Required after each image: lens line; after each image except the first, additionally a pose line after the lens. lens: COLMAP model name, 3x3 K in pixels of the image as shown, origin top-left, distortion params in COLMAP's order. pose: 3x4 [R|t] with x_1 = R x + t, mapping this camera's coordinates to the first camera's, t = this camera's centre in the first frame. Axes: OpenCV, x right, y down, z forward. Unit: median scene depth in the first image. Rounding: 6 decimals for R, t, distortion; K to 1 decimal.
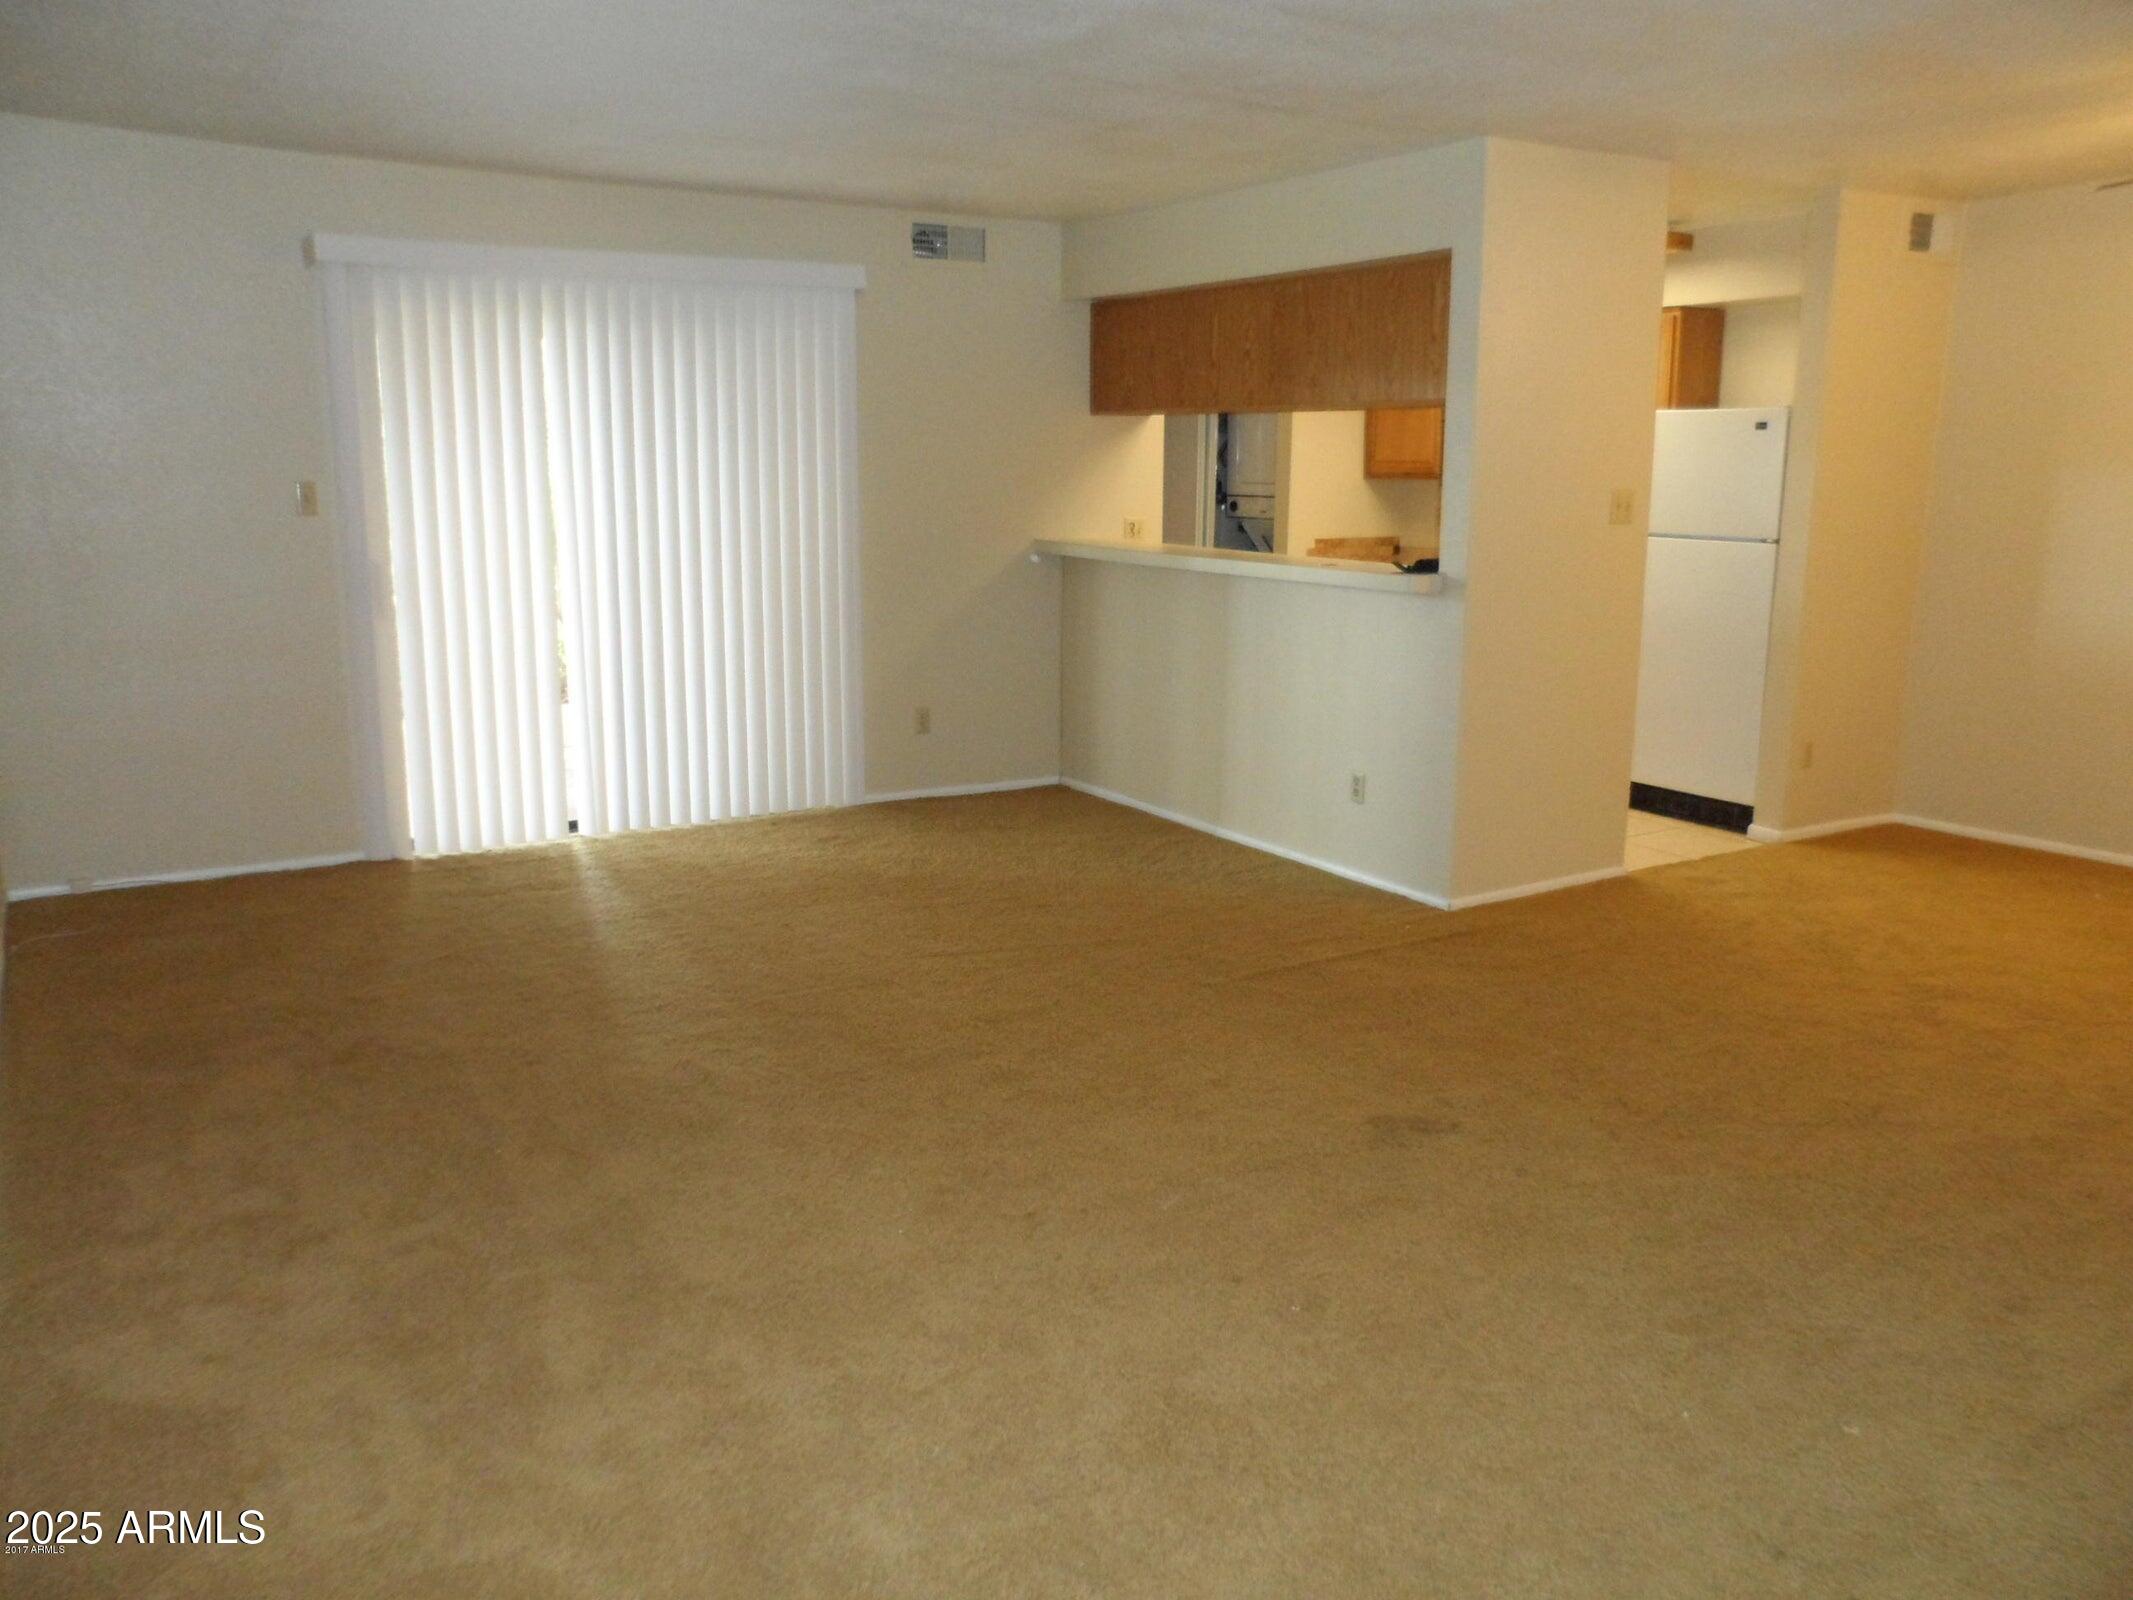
lens RADIAL K [[1666.1, 0, 1069.1], [0, 1666.1, 797.5], [0, 0, 1]] dist [-0.003159, 0.007898]
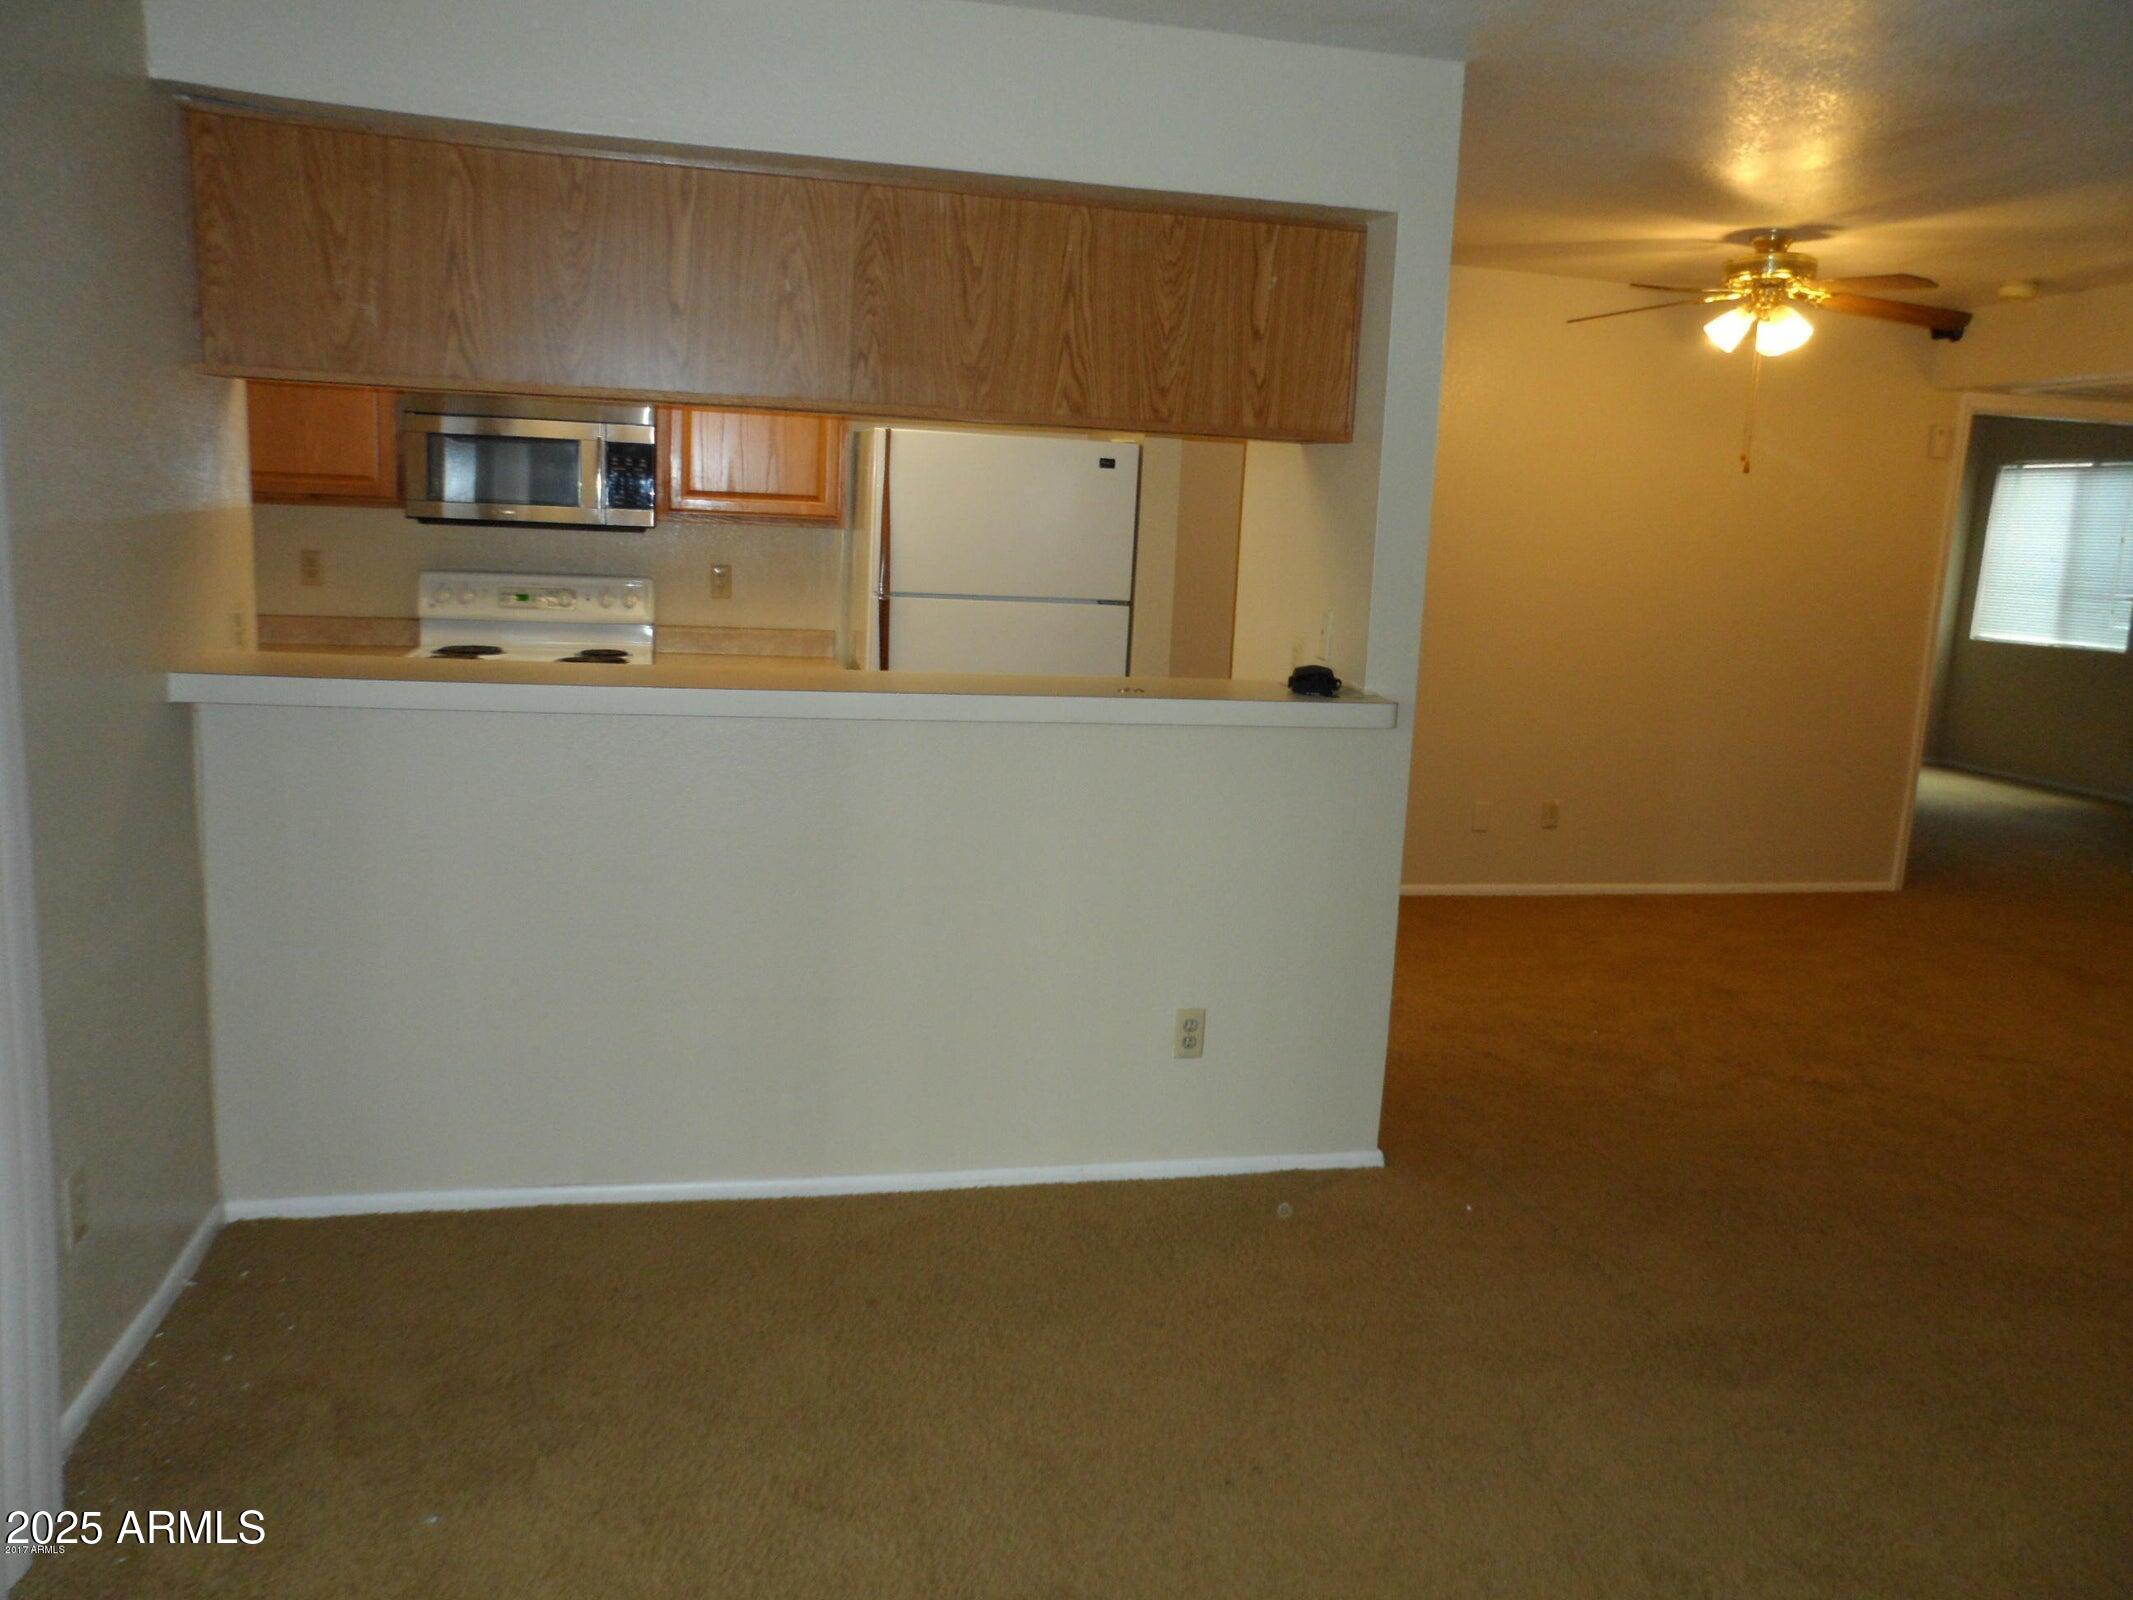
lens RADIAL K [[1666.1, 0, 1067.0], [0, 1666.1, 803.8], [0, 0, 1]] dist [-0.003159, 0.007898]
pose [[0.286876, -0.168022, 0.943118, -0.406769], [0.146815, 0.980579, 0.130038, -0.174323], [-0.946651, 0.101159, 0.305973, 0.810837]]
